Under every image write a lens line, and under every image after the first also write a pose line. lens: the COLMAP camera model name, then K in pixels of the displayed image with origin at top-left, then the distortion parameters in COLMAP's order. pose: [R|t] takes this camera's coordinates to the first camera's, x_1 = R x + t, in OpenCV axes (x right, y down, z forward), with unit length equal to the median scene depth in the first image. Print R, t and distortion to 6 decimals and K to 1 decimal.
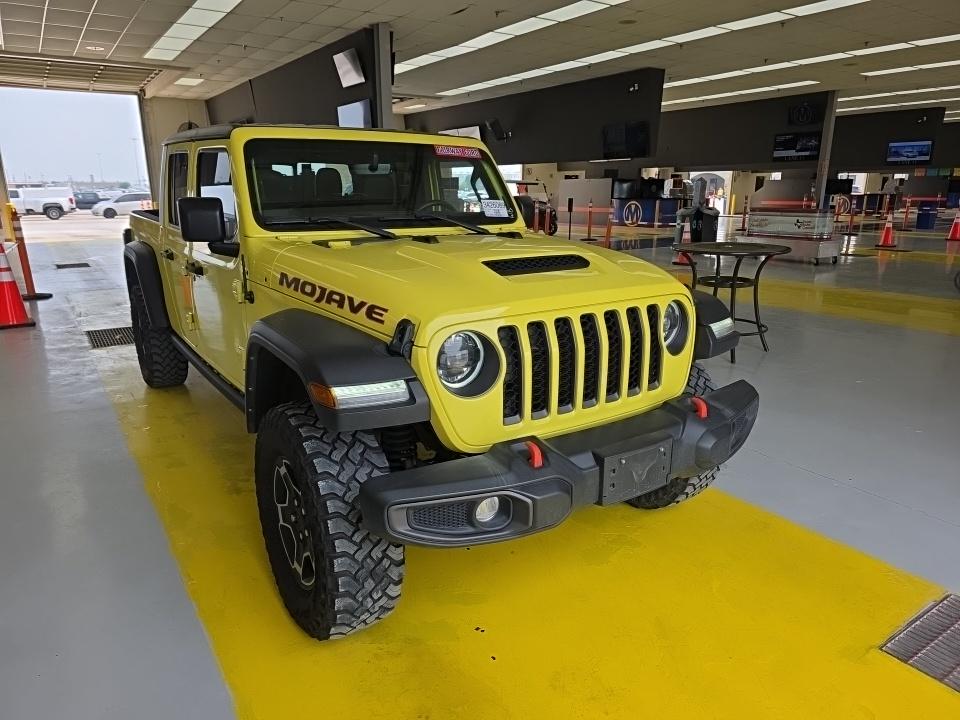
lens RADIAL K [[645.0, 0, 480.0], [0, 645.0, 360.0], [0, 0, 1]] dist [0.035833, -0.029928]
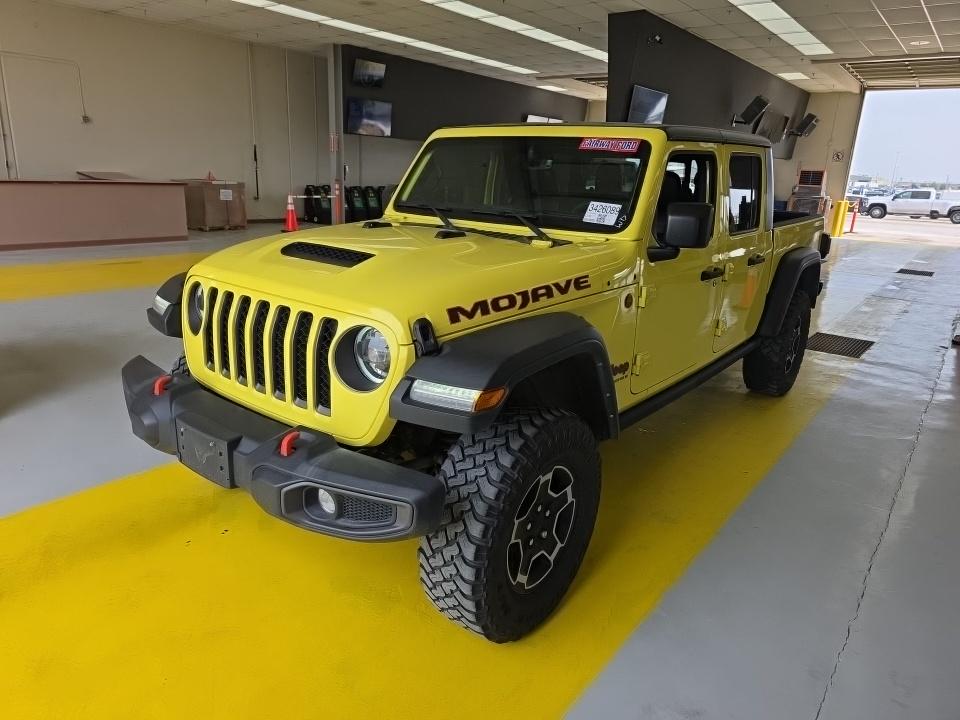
lens RADIAL K [[645.0, 0, 480.0], [0, 645.0, 360.0], [0, 0, 1]] dist [0.035833, -0.029928]
pose [[0.309076, 0.282594, -0.908082, 0.723290], [-0.285043, 0.938464, 0.195031, -0.165838], [0.907316, 0.198563, 0.370608, 0.559360]]
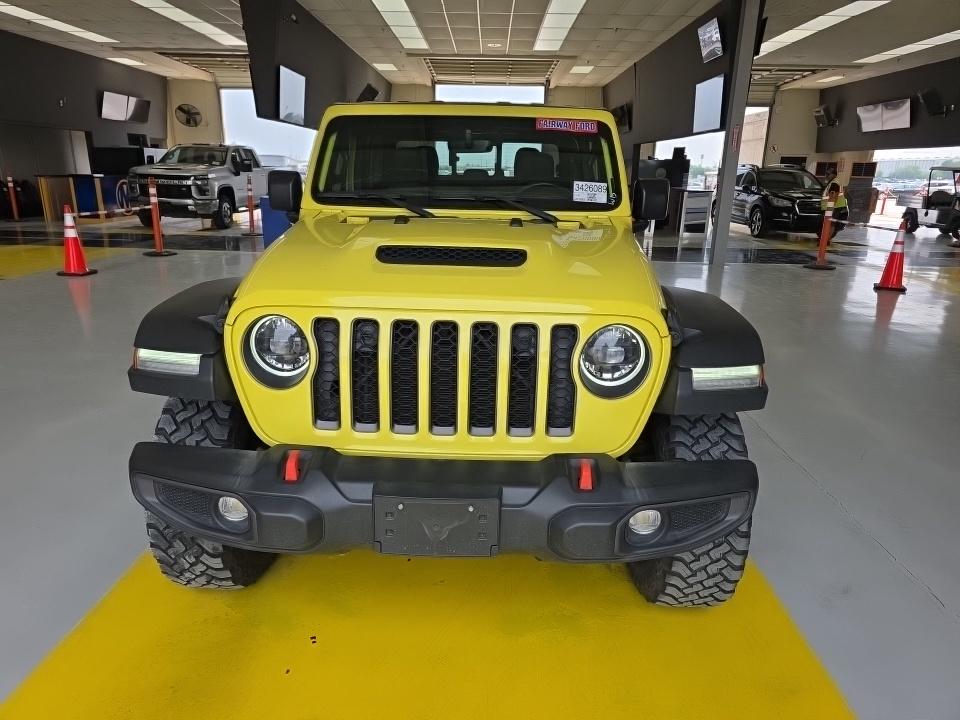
lens RADIAL K [[643.1, 0, 477.0], [0, 643.1, 364.1], [0, 0, 1]] dist [0.044717, -0.036031]
pose [[0.814734, 0.182713, -0.550294, 0.384184], [-0.168032, 0.982729, 0.077515, -0.051070], [0.554953, 0.029313, 0.831365, 0.208995]]
